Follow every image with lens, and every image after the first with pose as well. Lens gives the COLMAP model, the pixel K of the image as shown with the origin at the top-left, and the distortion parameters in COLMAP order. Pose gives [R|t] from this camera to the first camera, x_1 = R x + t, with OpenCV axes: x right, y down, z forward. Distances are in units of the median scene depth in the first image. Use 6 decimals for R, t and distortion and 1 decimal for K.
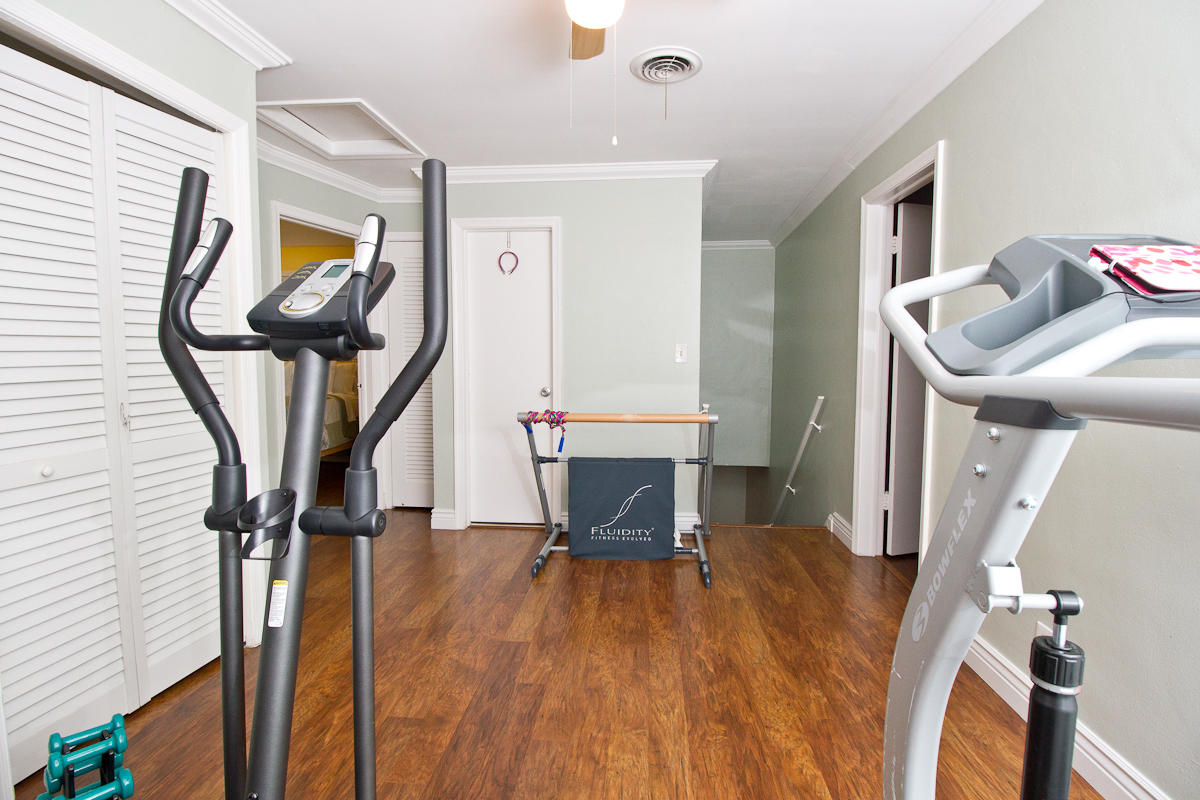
lens RADIAL K [[549.6, 0, 602.1], [0, 549.6, 393.6], [0, 0, 1]] dist [-0.000377, -0.015073]
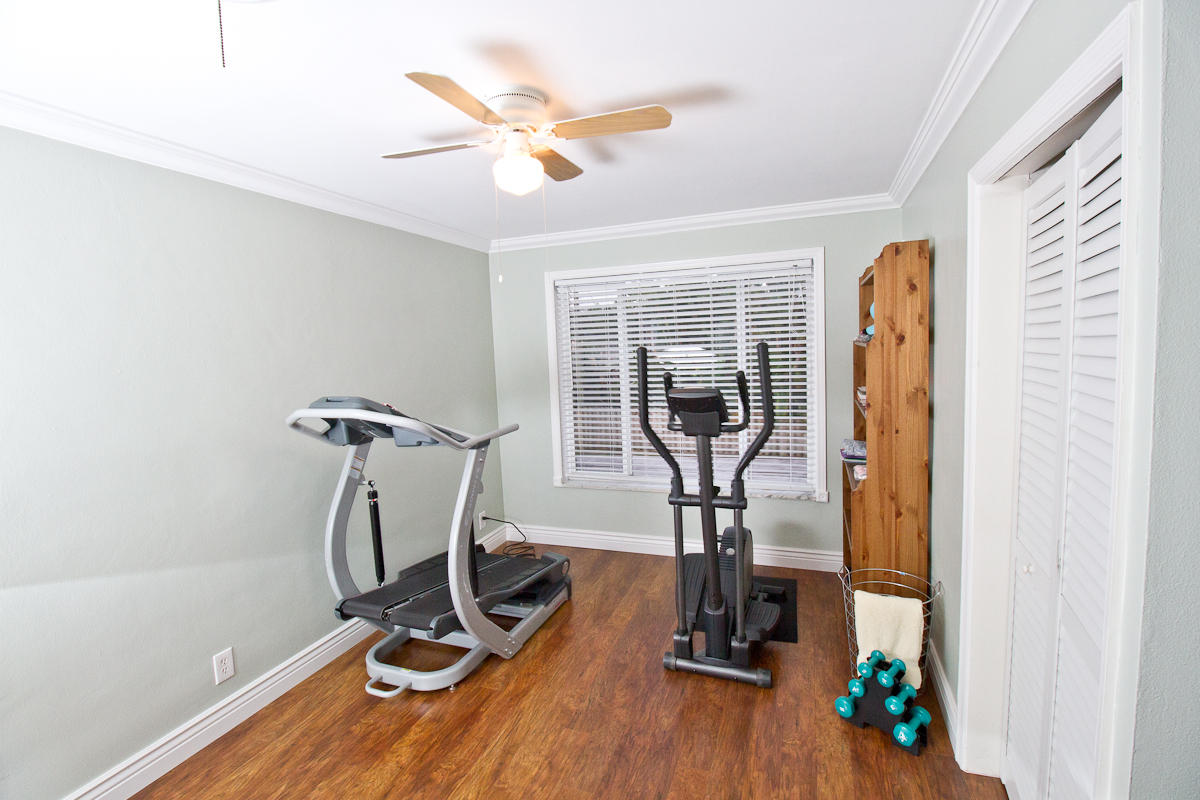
lens RADIAL K [[551.8, 0, 605.0], [0, 551.8, 385.9], [0, 0, 1]] dist [-0.000060, 0.000045]
pose [[-0.962976, 0.008151, 0.269465, -0.481009], [0.049971, 0.987618, 0.148705, -0.384325], [-0.264917, 0.156665, -0.951460, 2.015607]]
